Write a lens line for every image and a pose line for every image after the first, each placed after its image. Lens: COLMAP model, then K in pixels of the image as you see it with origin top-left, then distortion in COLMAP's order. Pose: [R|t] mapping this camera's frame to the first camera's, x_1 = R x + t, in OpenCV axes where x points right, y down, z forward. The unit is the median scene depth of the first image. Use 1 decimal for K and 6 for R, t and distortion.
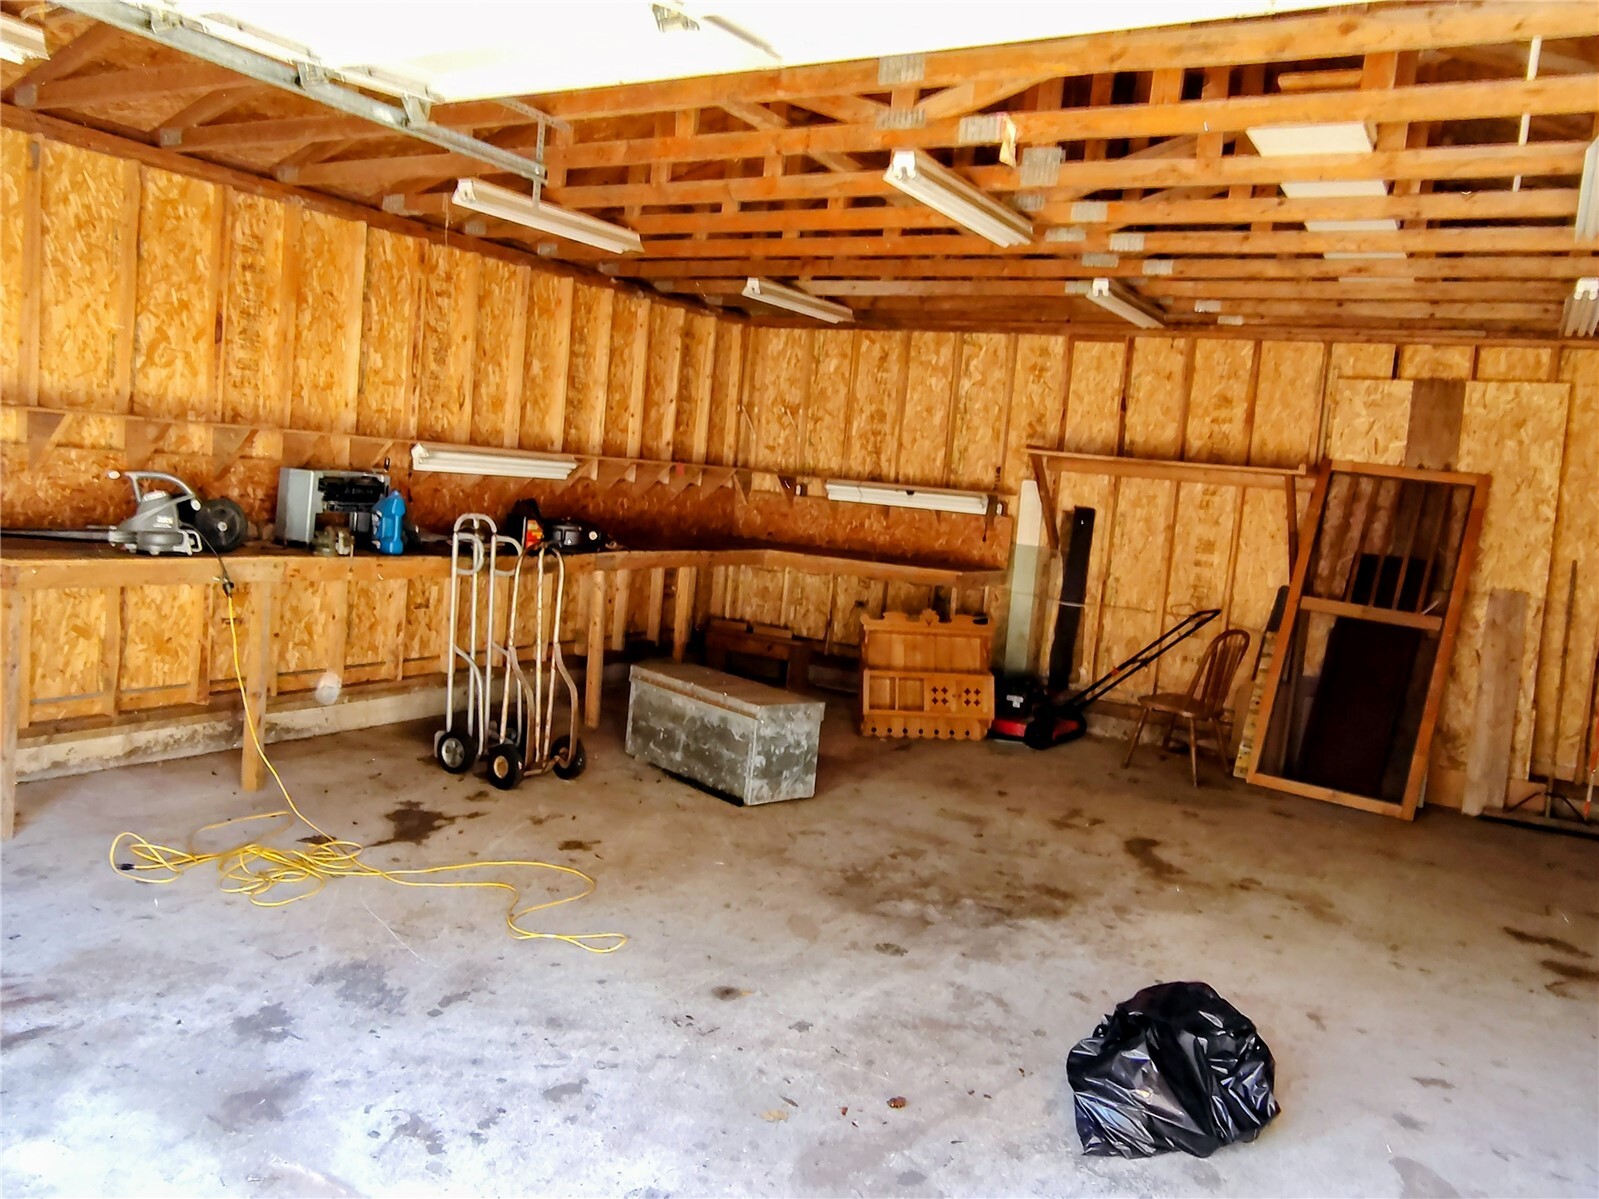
lens RADIAL K [[1239.4, 0, 798.6], [0, 1239.4, 599.0], [0, 0, 1]] dist [-0.012827, 0.001420]
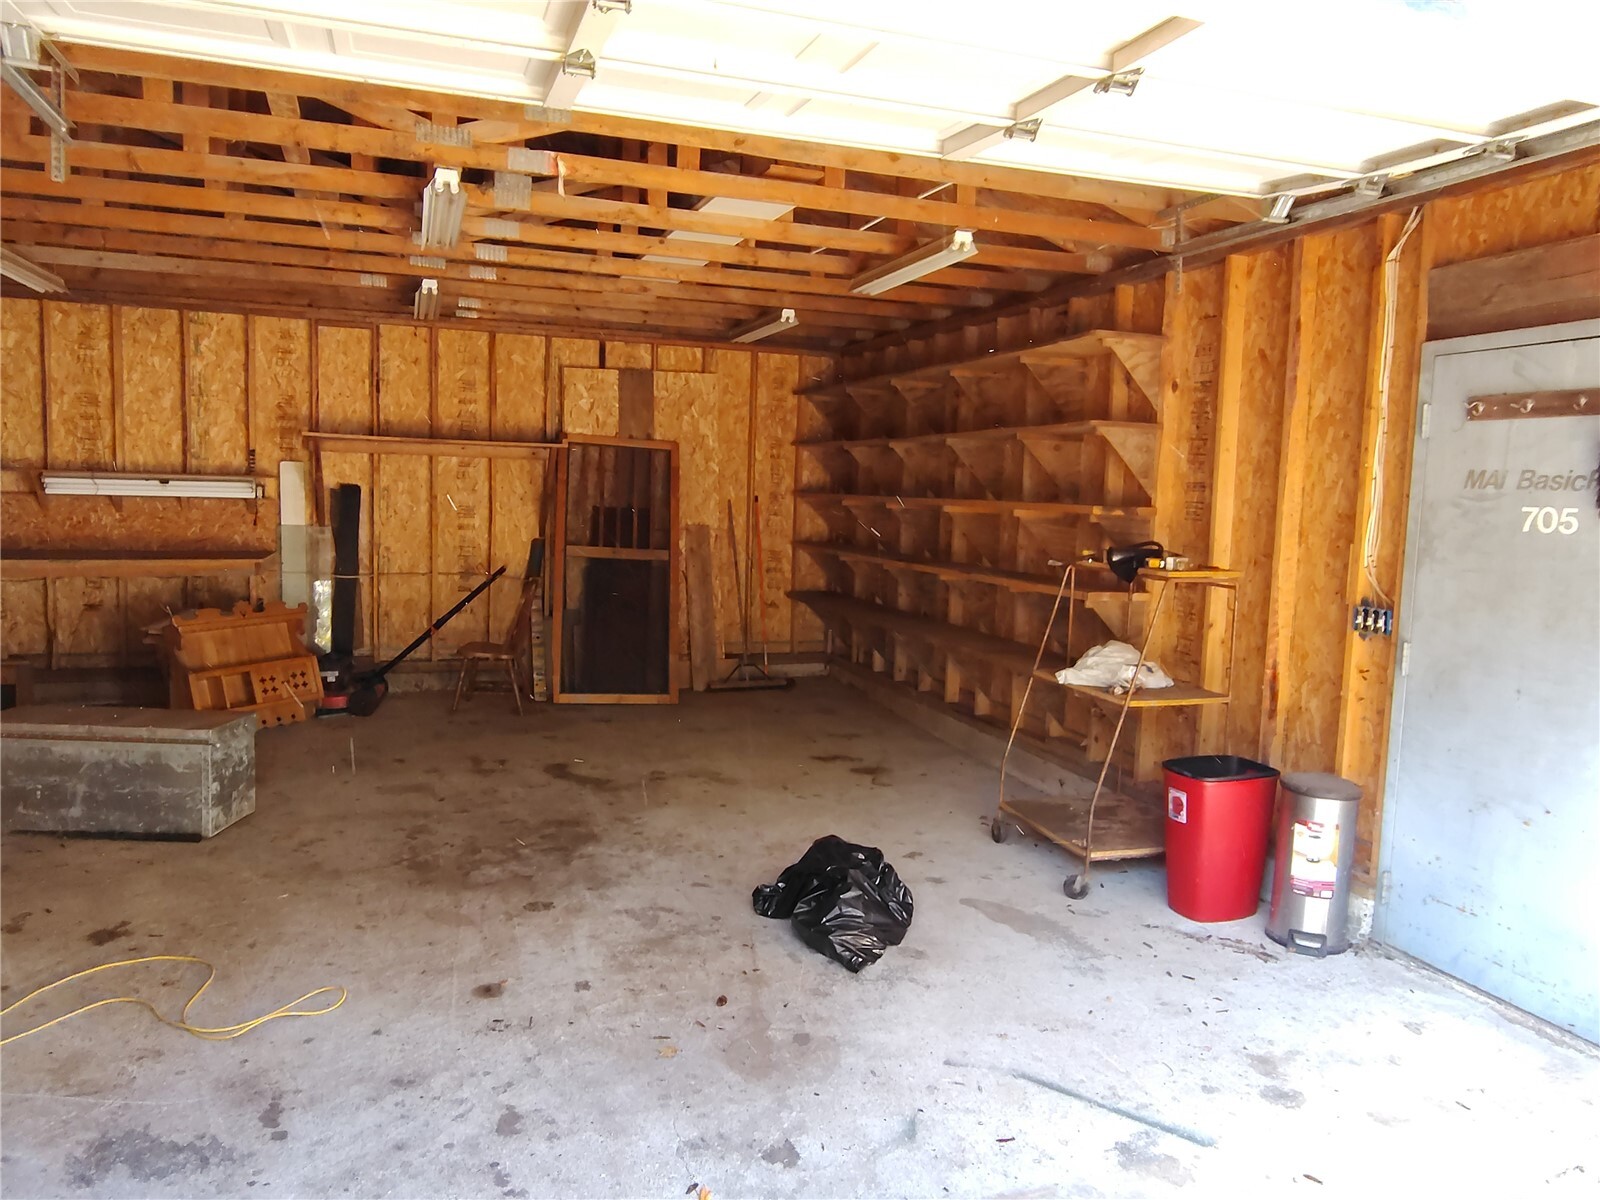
lens RADIAL K [[1119.4, 0, 798.5], [0, 1119.4, 596.4], [0, 0, 1]] dist [-0.022642, 0.011363]
pose [[0.642490, -0.143667, 0.752706, -0.354322], [0.103228, 0.989541, 0.100759, -0.049719], [-0.759309, 0.012964, 0.650601, 0.122693]]
